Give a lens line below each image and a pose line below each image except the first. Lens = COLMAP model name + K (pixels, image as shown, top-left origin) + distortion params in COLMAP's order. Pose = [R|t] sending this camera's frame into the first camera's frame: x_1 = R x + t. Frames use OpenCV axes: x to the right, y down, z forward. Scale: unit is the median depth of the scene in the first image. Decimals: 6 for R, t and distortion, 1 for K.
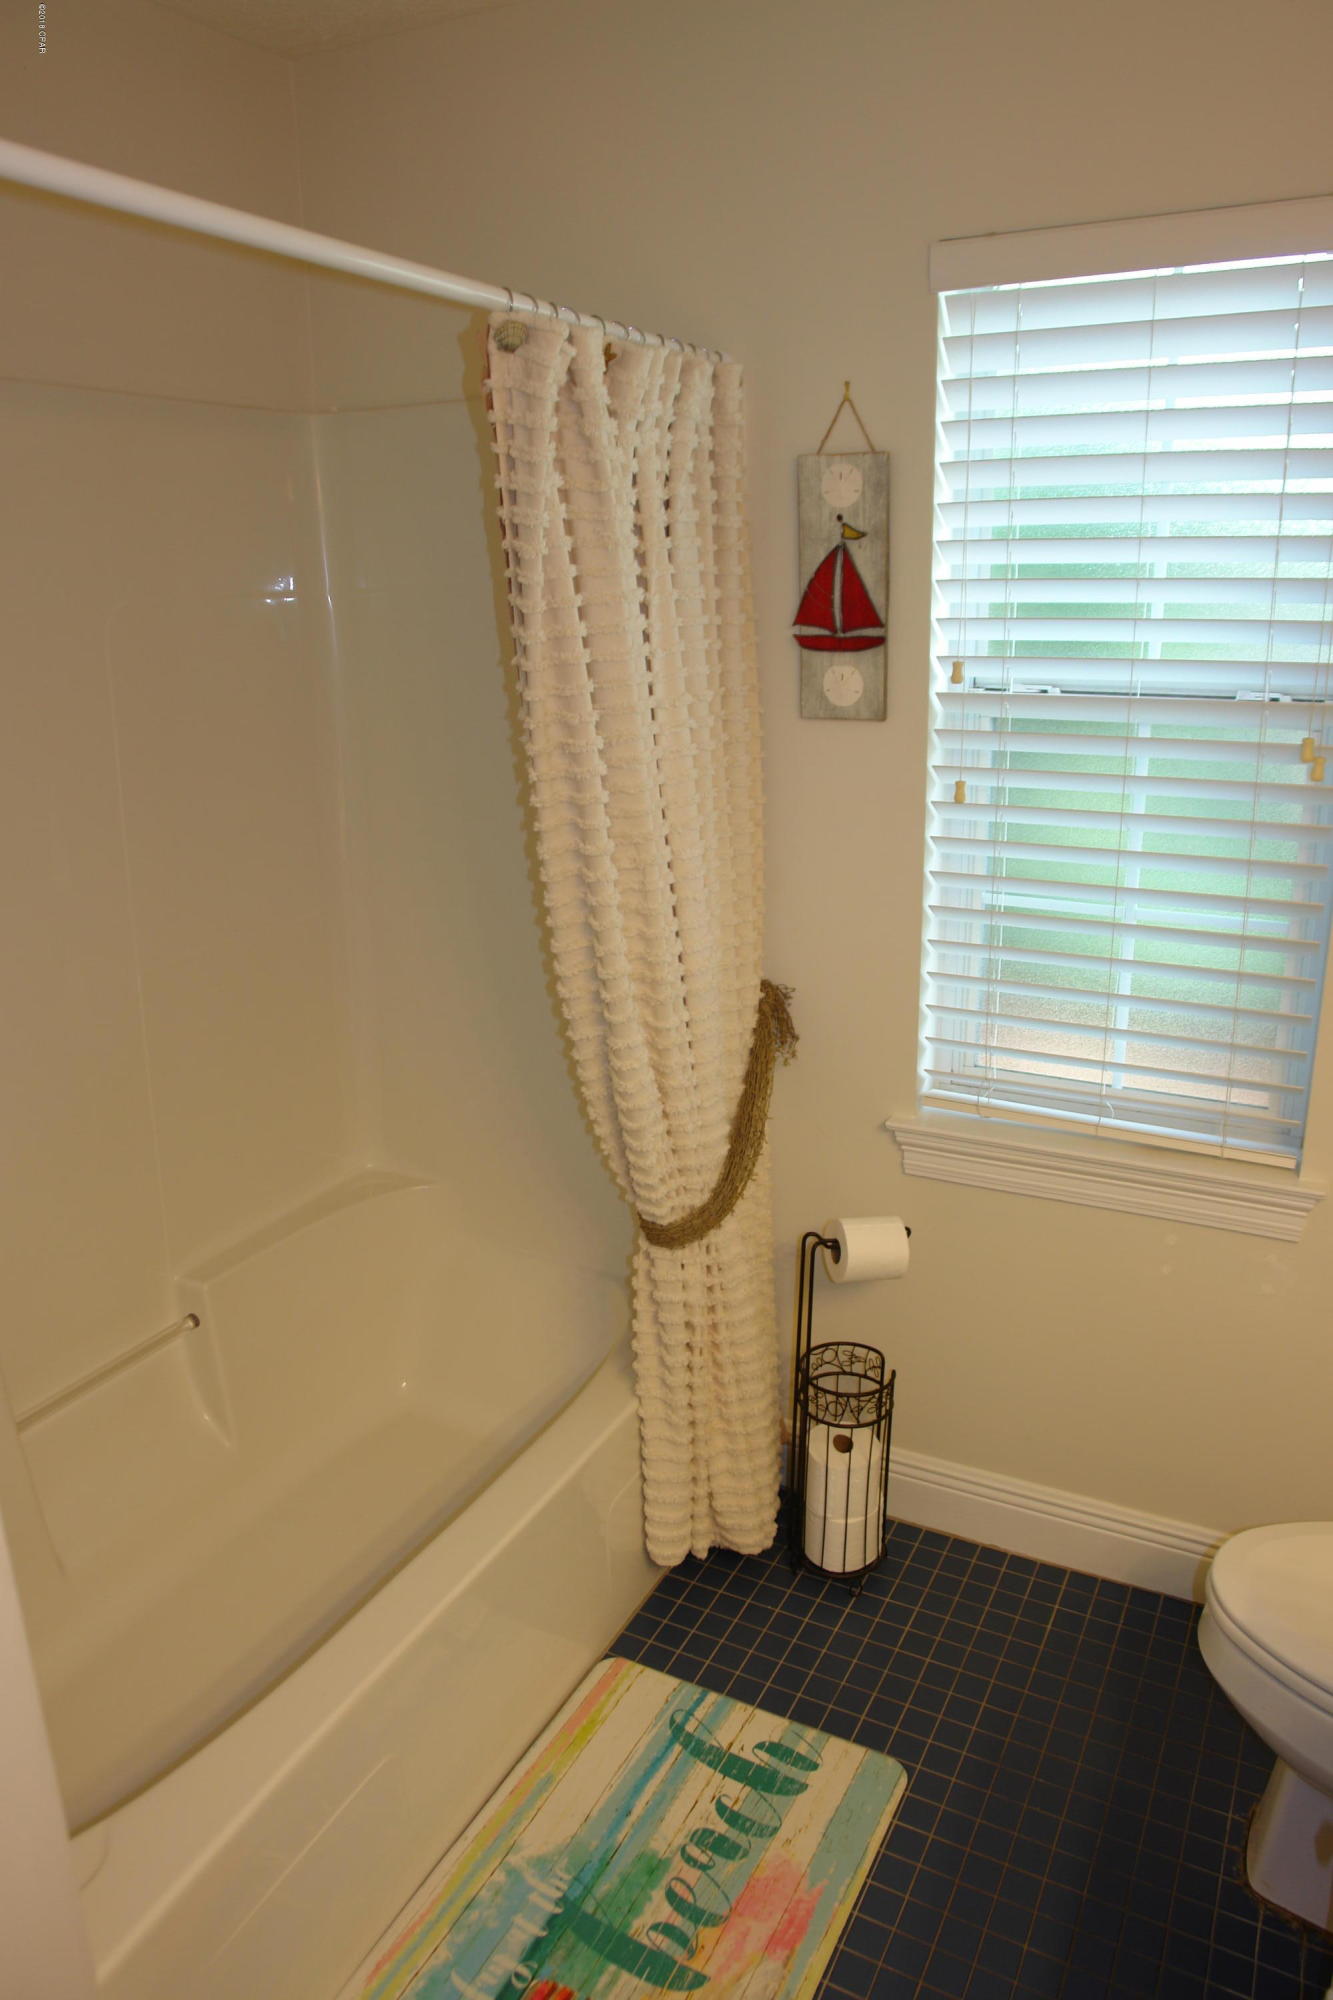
lens RADIAL K [[1395.2, 0, 657.4], [0, 1395.2, 995.0], [0, 0, 1]] dist [-0.101212, 0.064972]
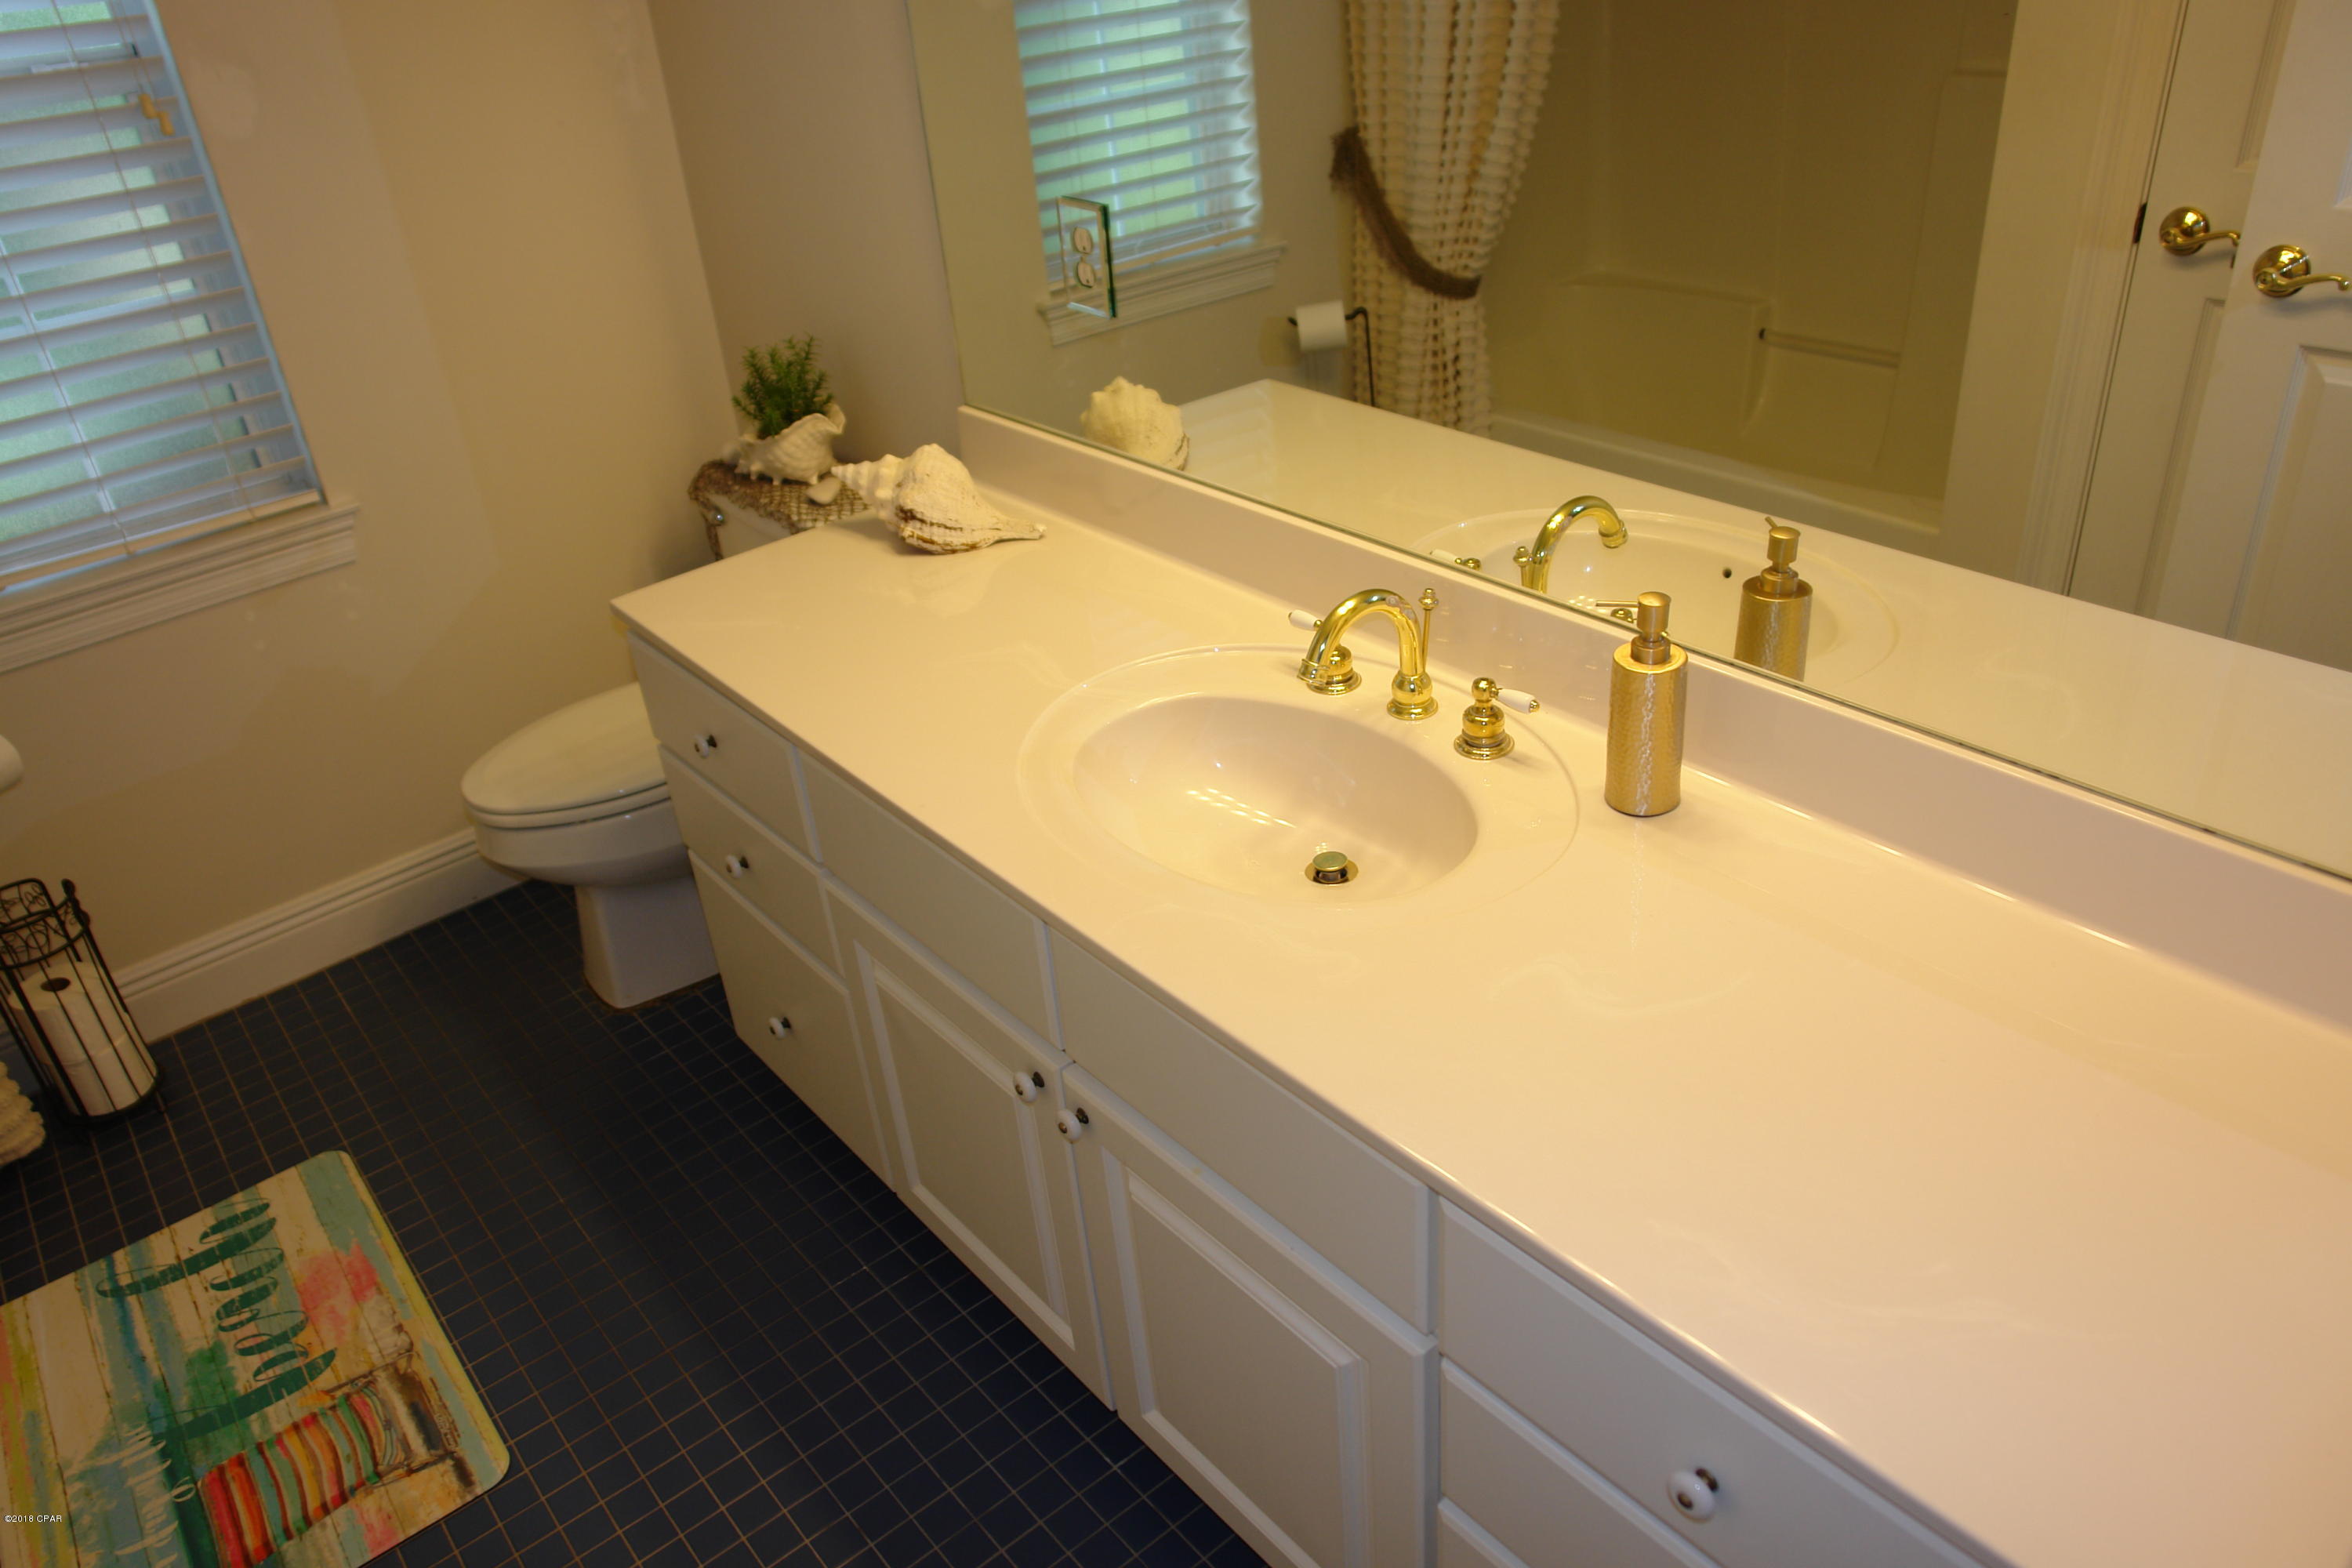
lens RADIAL K [[1640.7, 0, 1170.9], [0, 1640.7, 793.2], [0, 0, 1]] dist [-0.101212, 0.064972]
pose [[0.389850, -0.476977, 0.787725, -0.412689], [0.341392, 0.869311, 0.357421, 0.111305], [-0.855259, 0.129582, 0.501737, -0.208145]]
